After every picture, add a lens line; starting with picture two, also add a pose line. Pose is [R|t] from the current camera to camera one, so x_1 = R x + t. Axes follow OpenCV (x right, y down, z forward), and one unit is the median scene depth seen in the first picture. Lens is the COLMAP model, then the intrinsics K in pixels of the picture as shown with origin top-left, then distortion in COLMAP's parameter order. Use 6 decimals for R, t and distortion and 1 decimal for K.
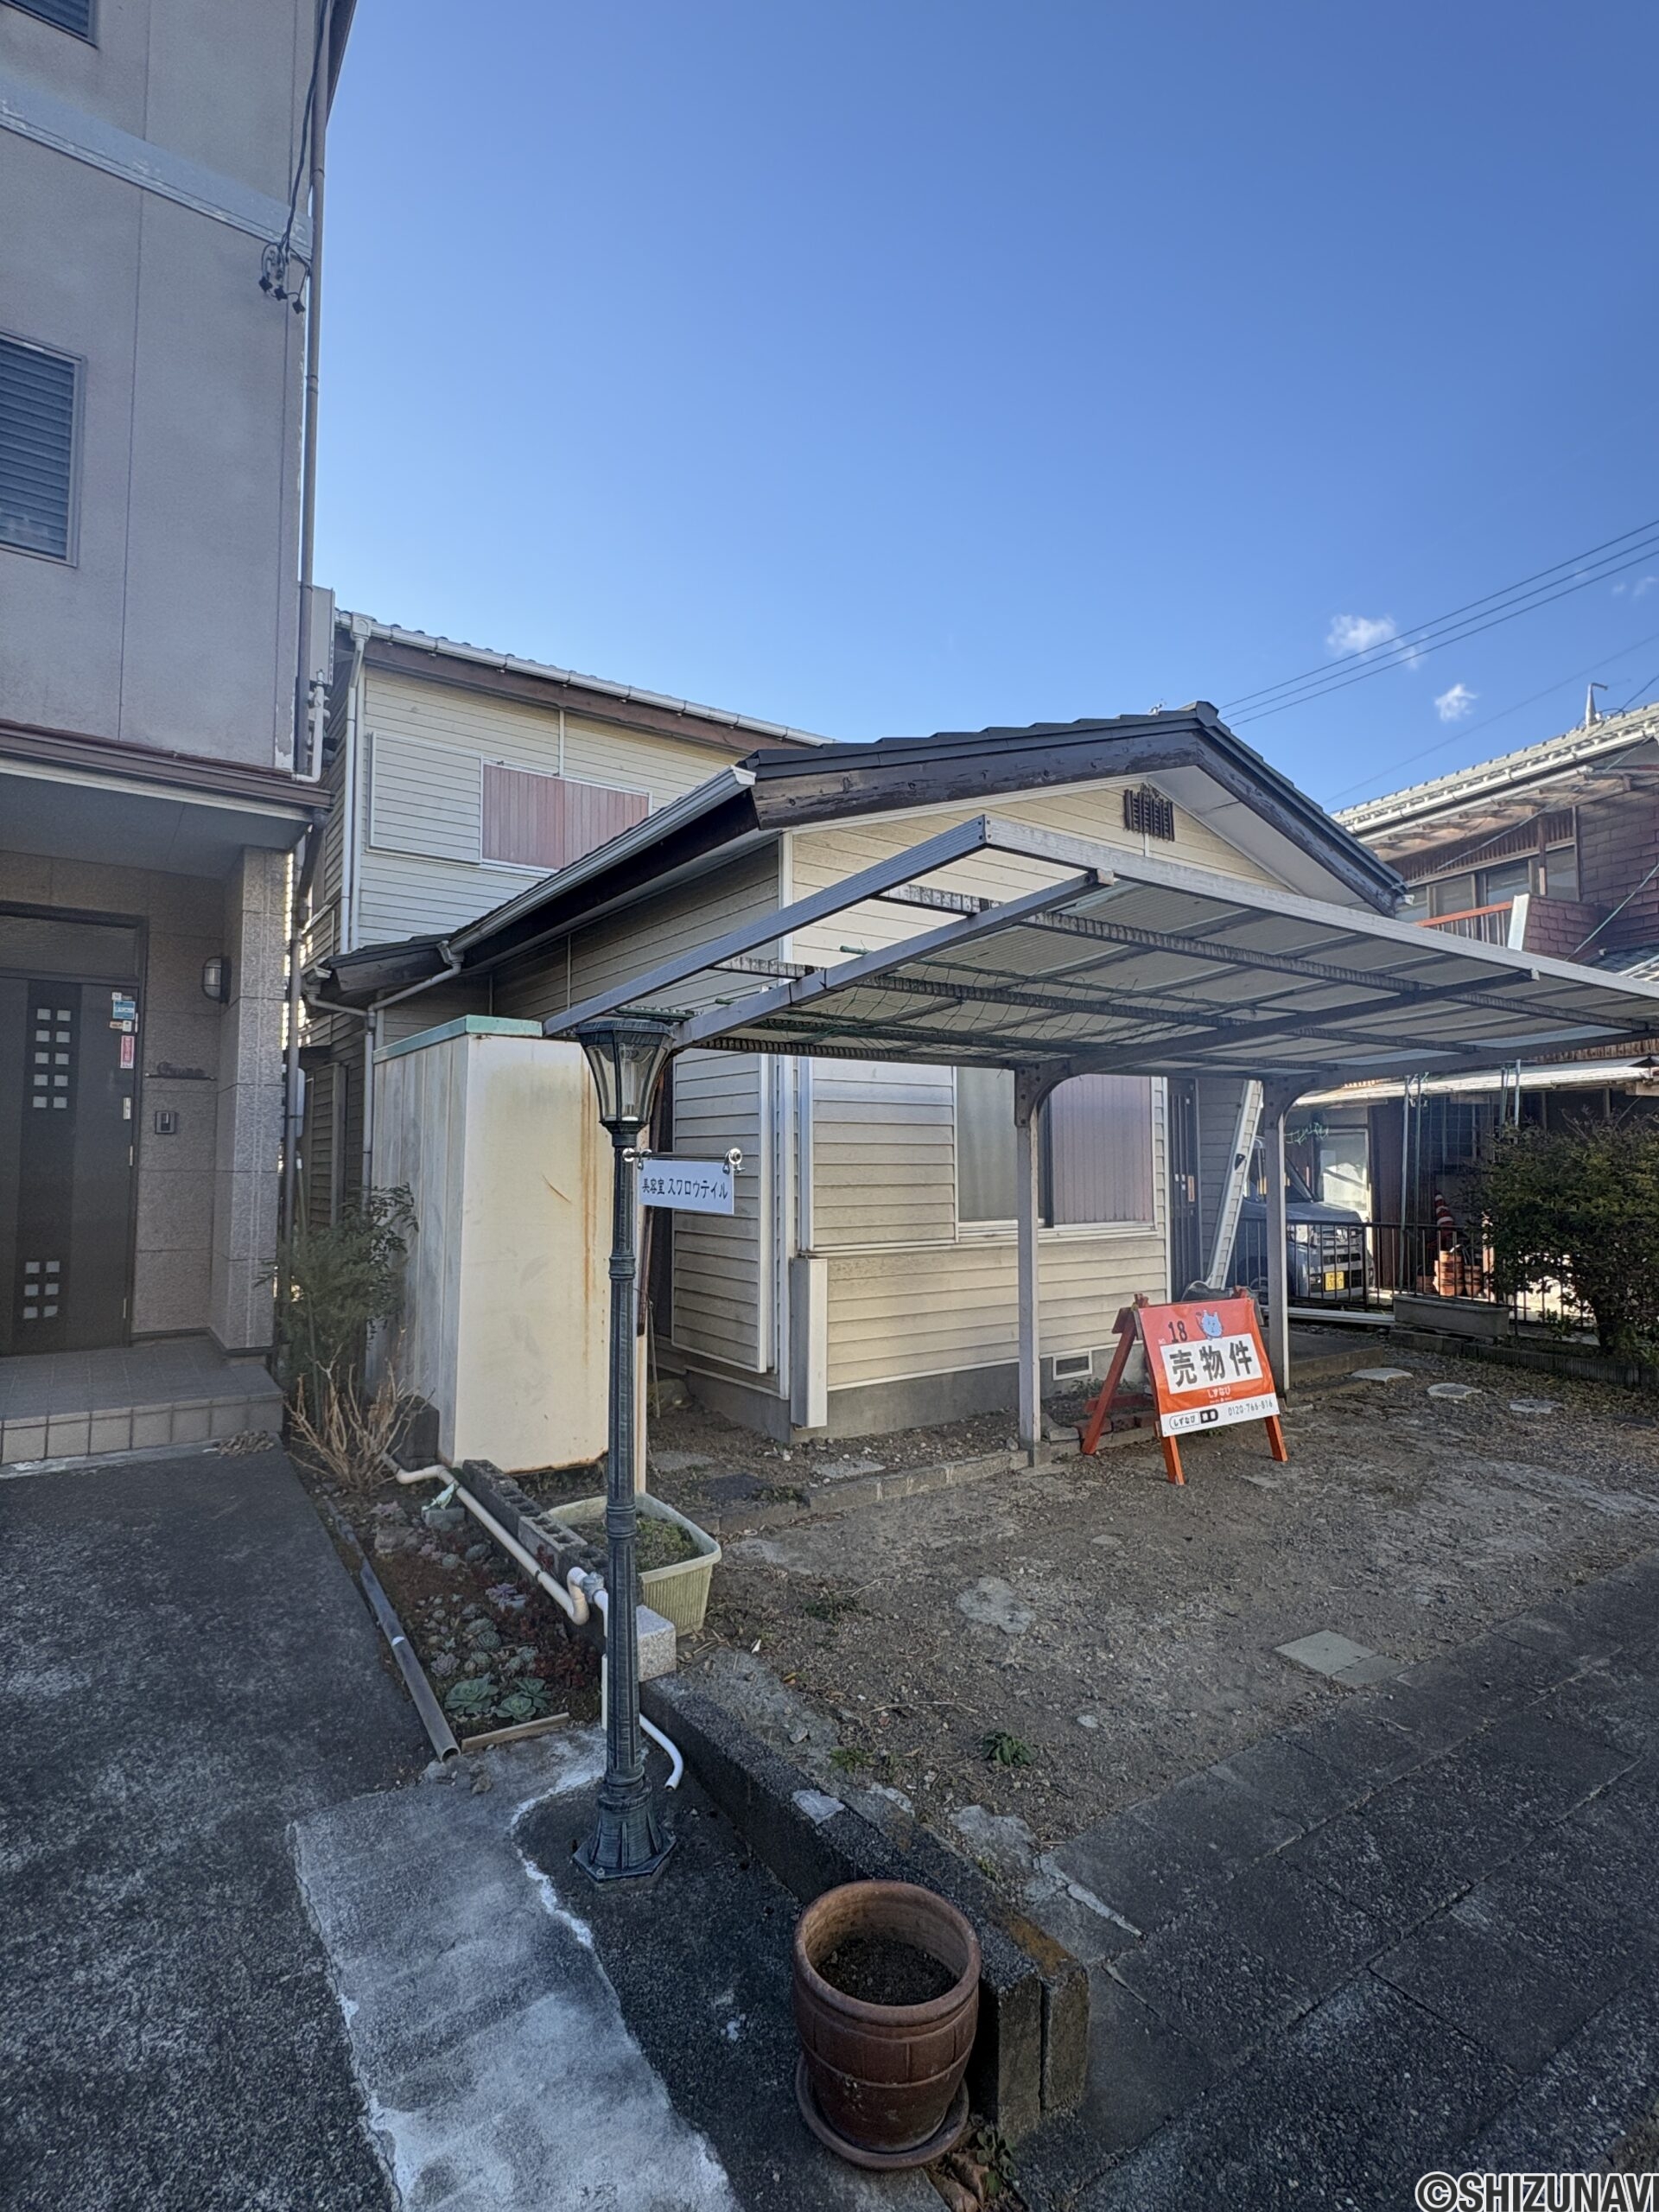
lens RADIAL K [[1087.3, 0, 824.7], [0, 1087.3, 1100.5], [0, 0, 1]] dist [-0.002727, 0.002449]
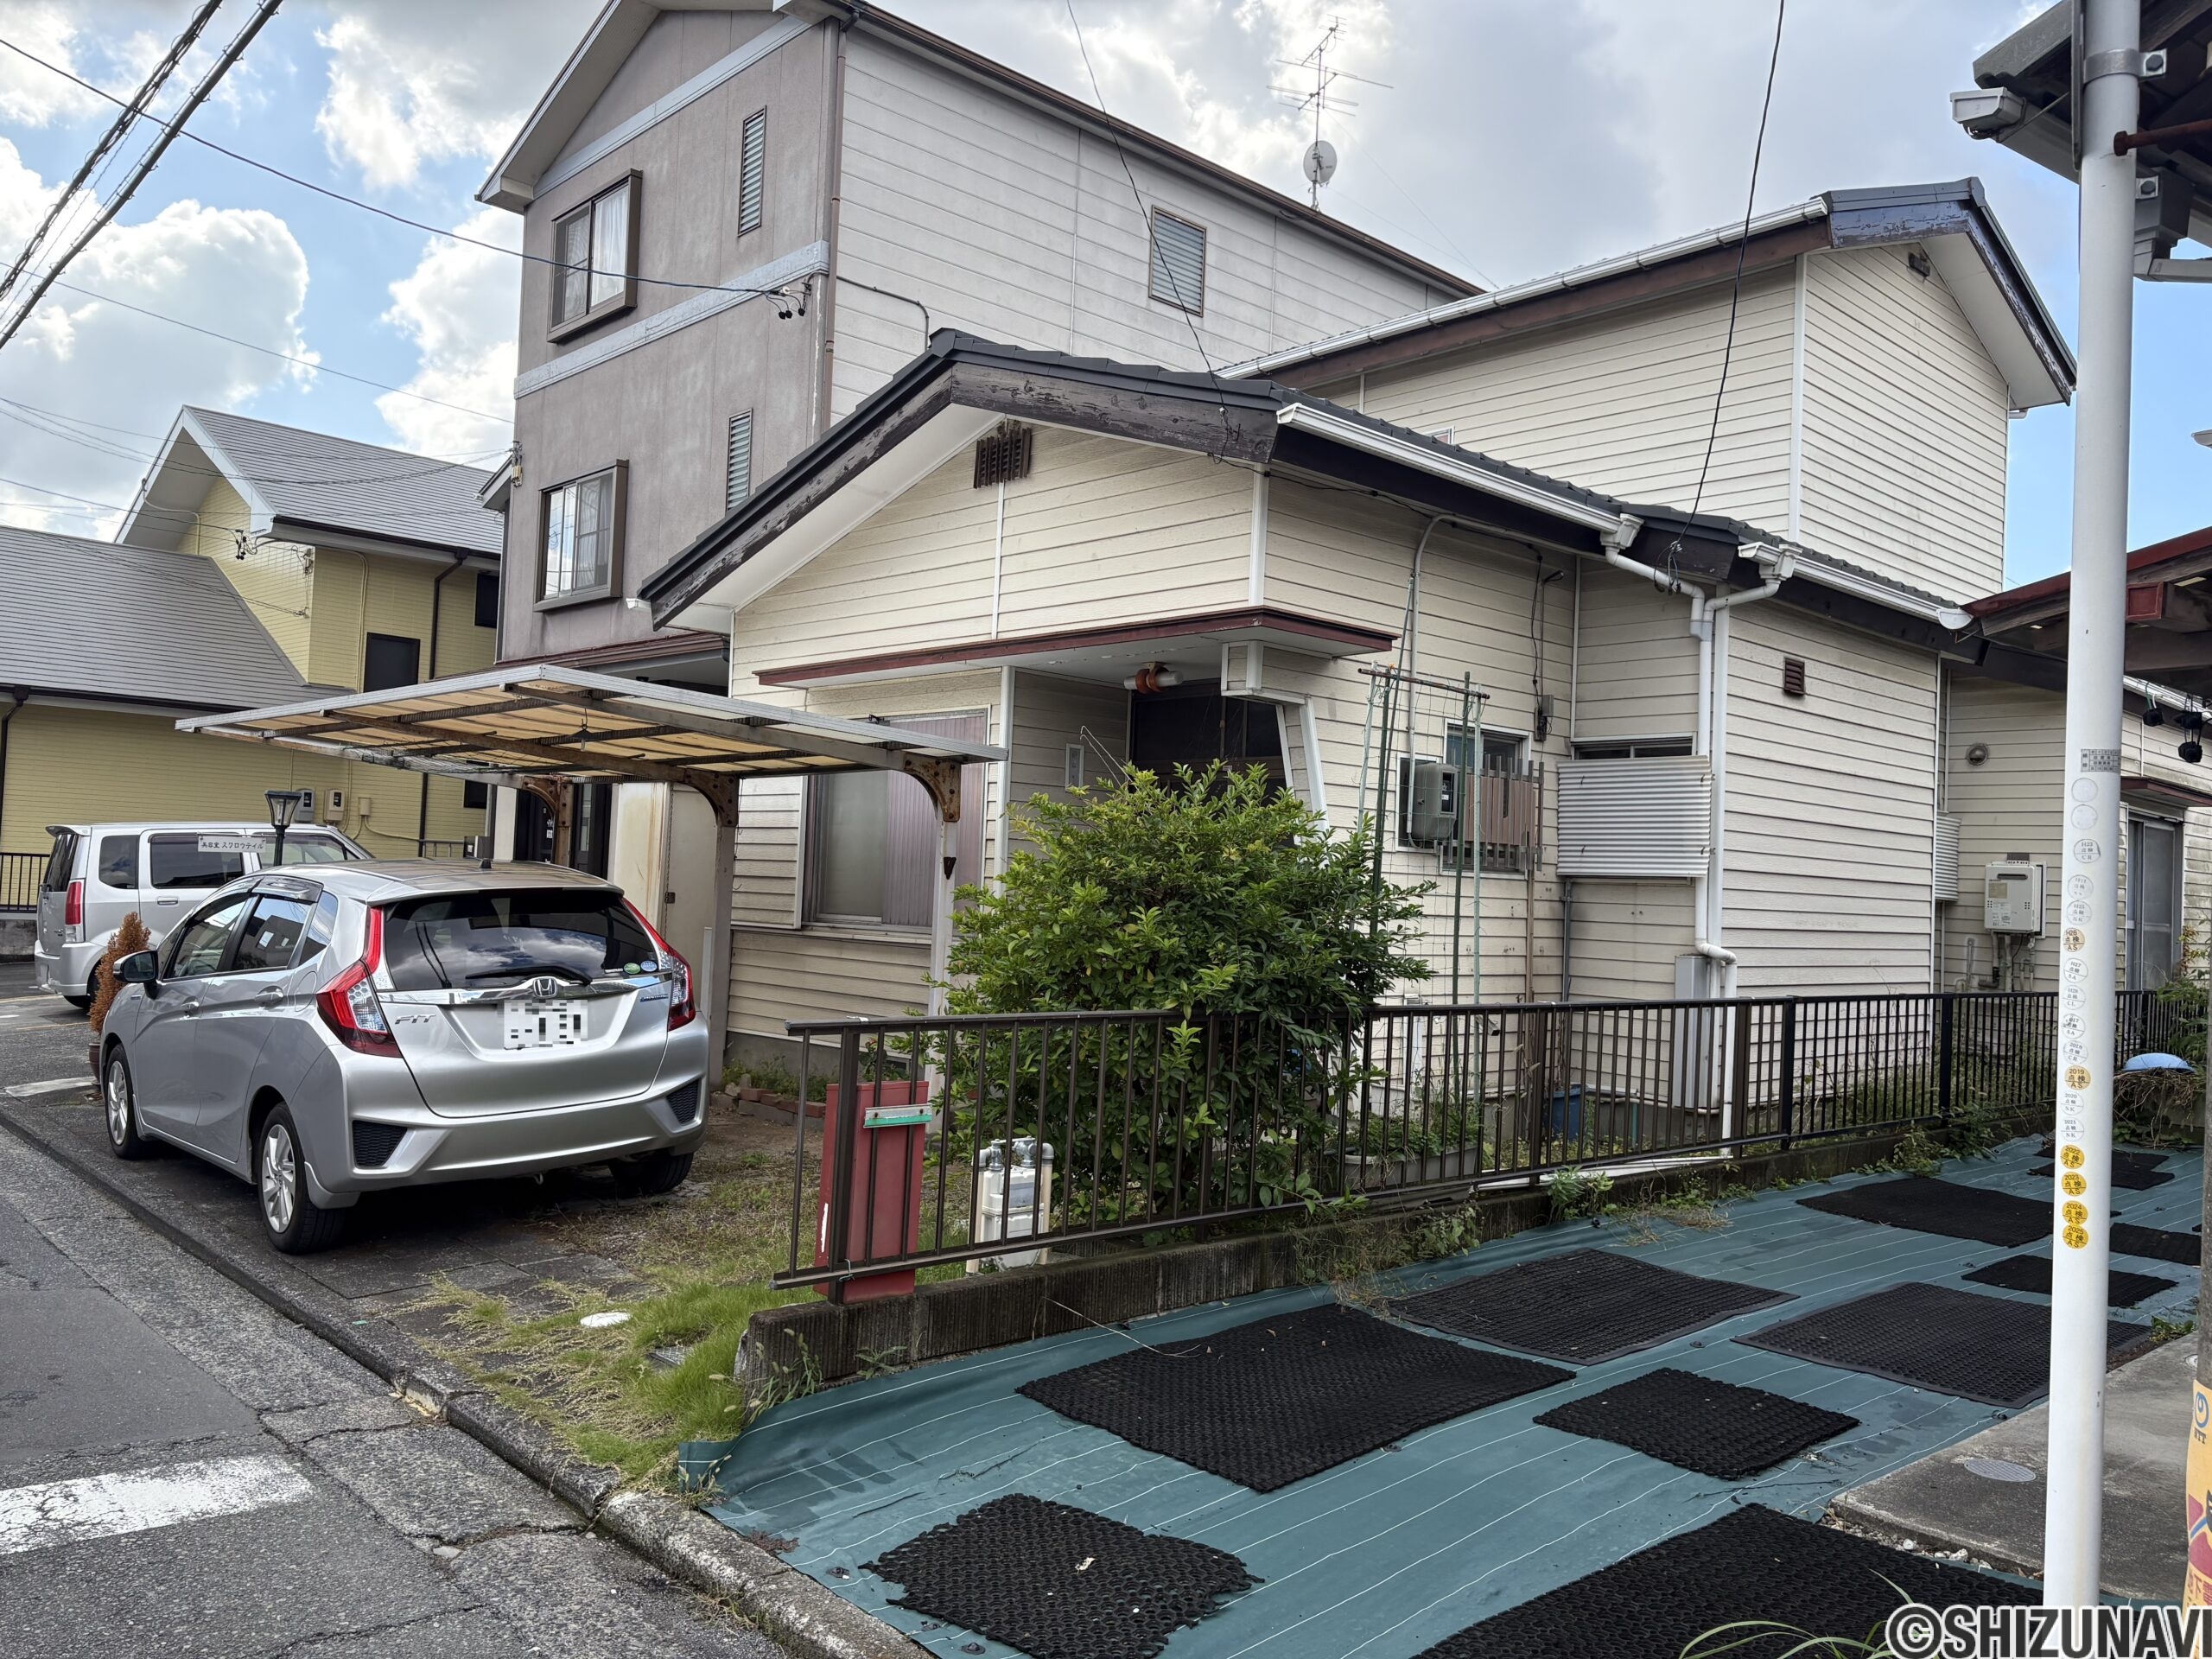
lens RADIAL K [[1670.1, 0, 1108.1], [0, 1670.1, 834.5], [0, 0, 1]] dist [0.053448, -0.055173]
pose [[0.144622, -0.024889, -0.989174, 2.002465], [0.015179, 0.999622, -0.022932, 0.079553], [0.989371, -0.011699, 0.144945, 1.113003]]
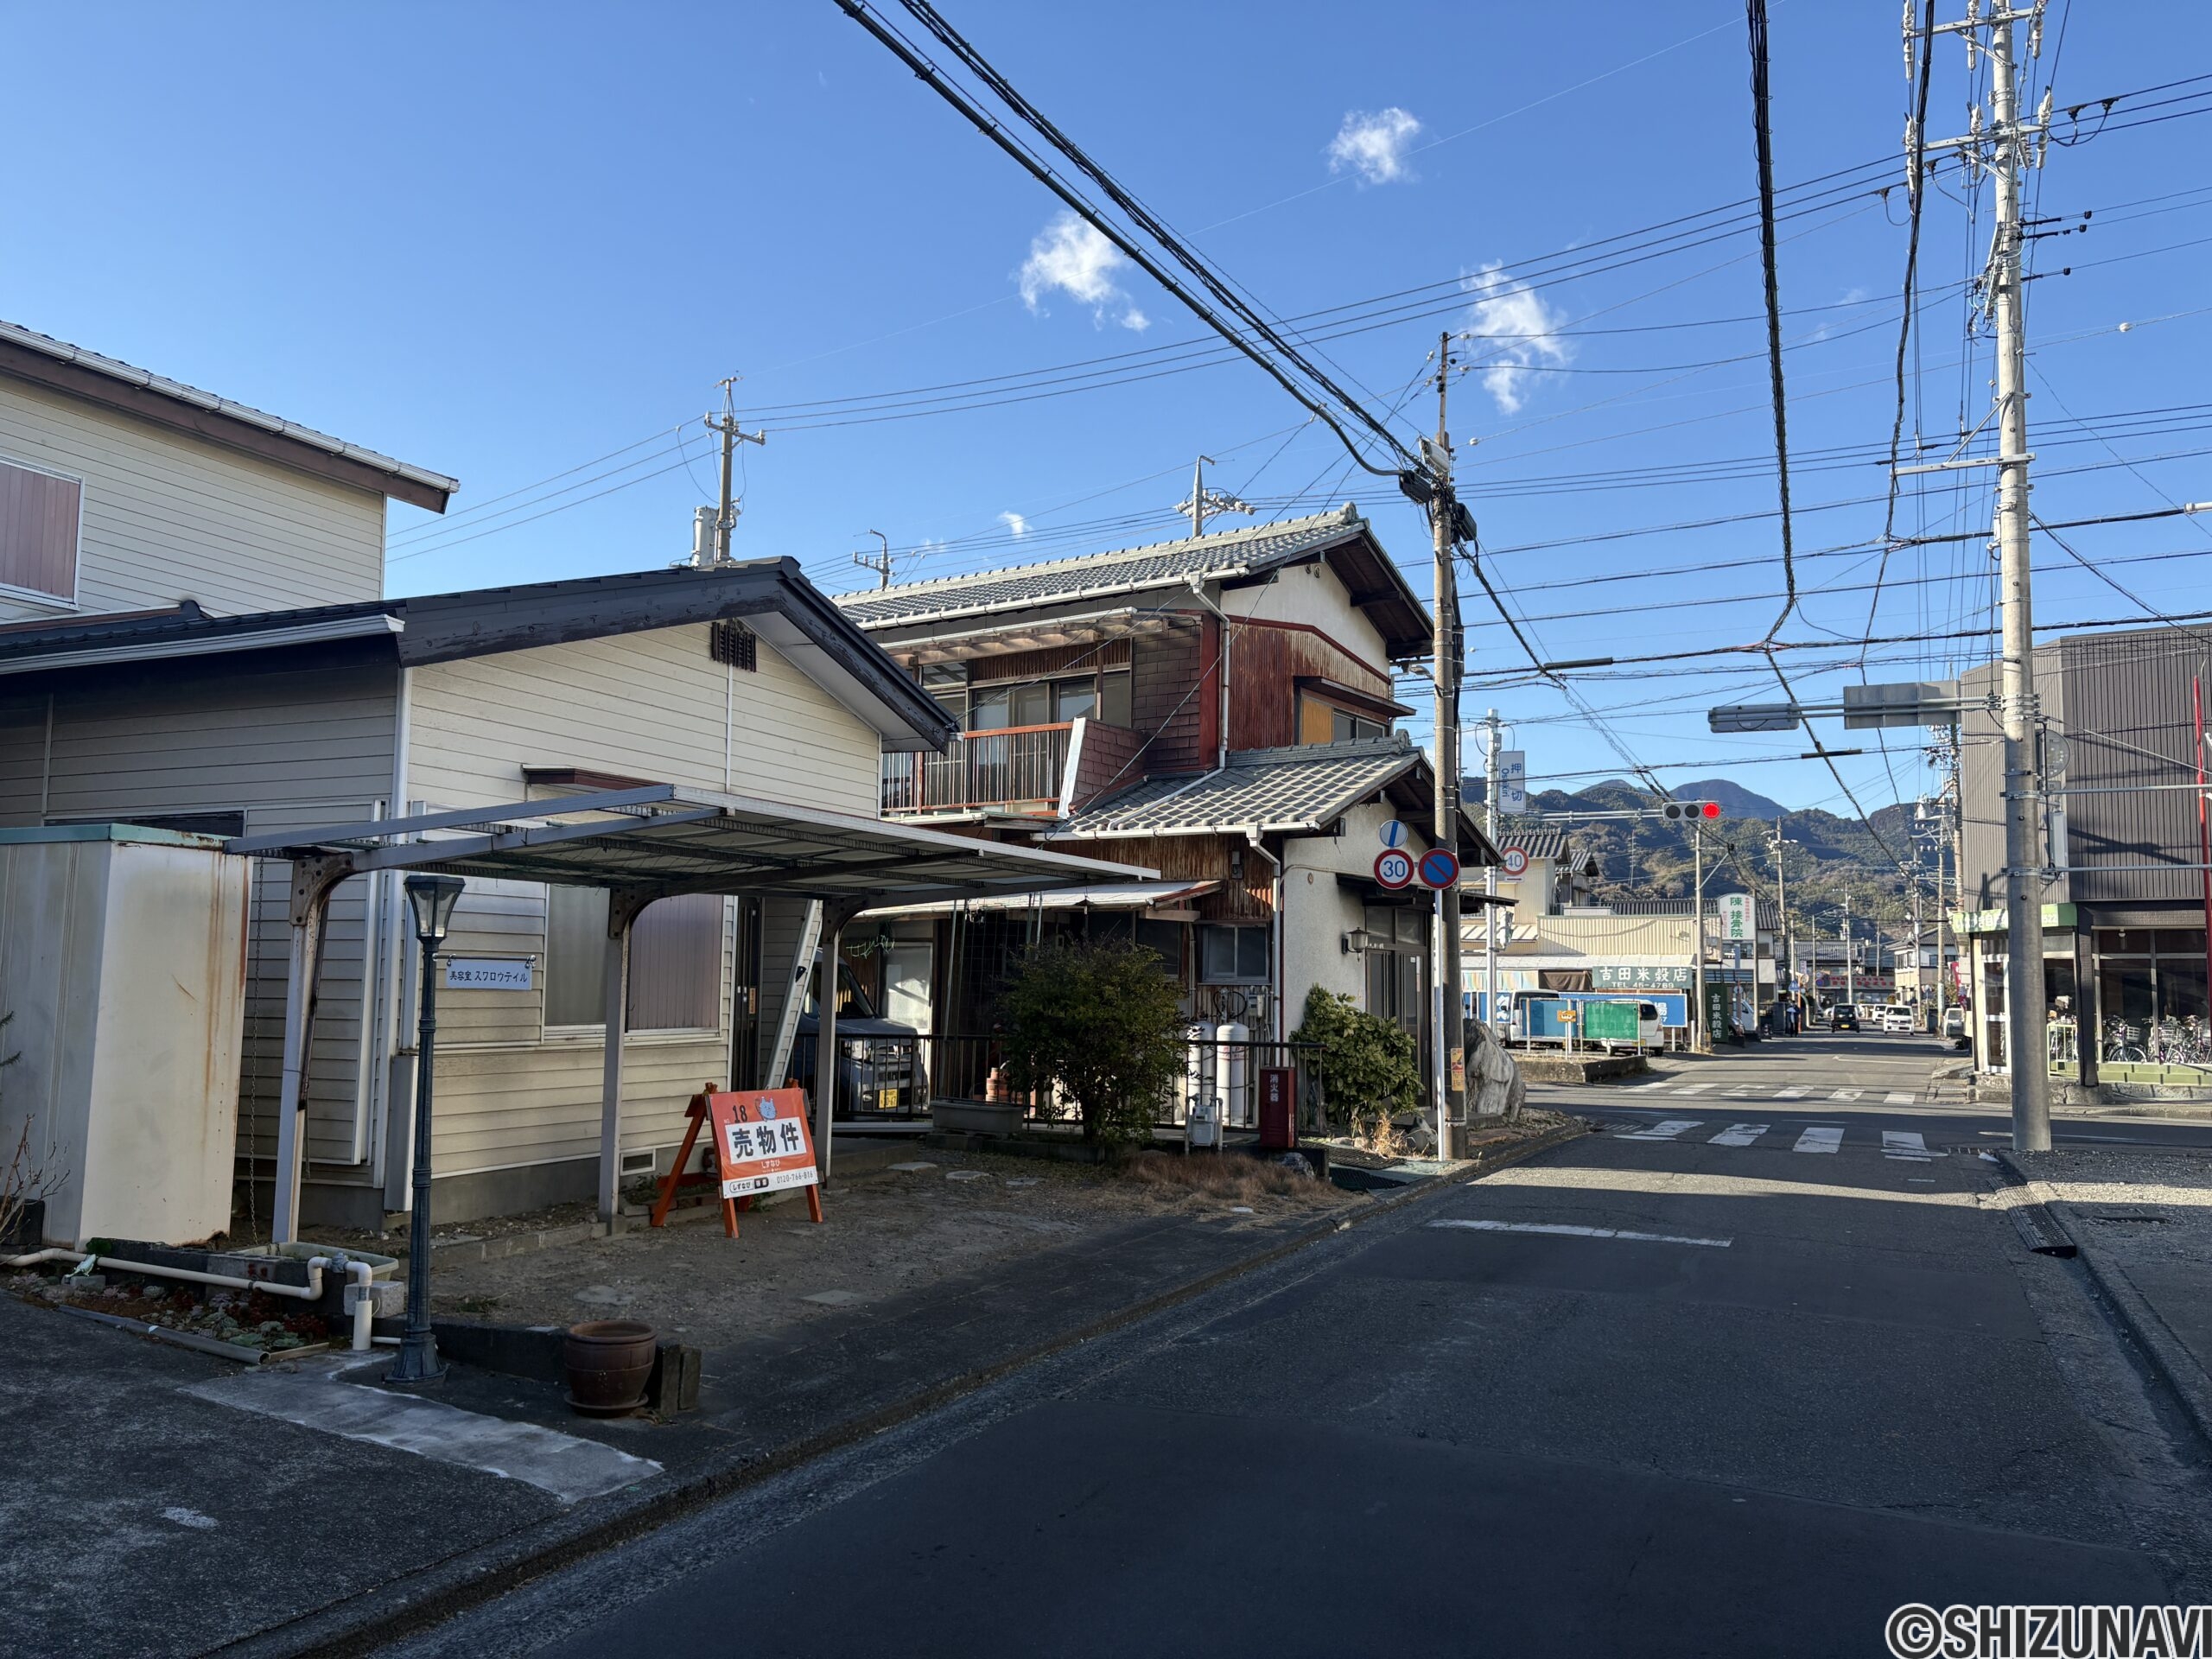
lens RADIAL K [[1670.1, 0, 1123.1], [0, 1670.1, 835.1], [0, 0, 1]] dist [0.053448, -0.055173]
pose [[0.852780, 0.057471, 0.519099, -0.274596], [-0.041799, 0.998249, -0.041851, -0.031390], [-0.520596, 0.013992, 0.853689, -0.753302]]
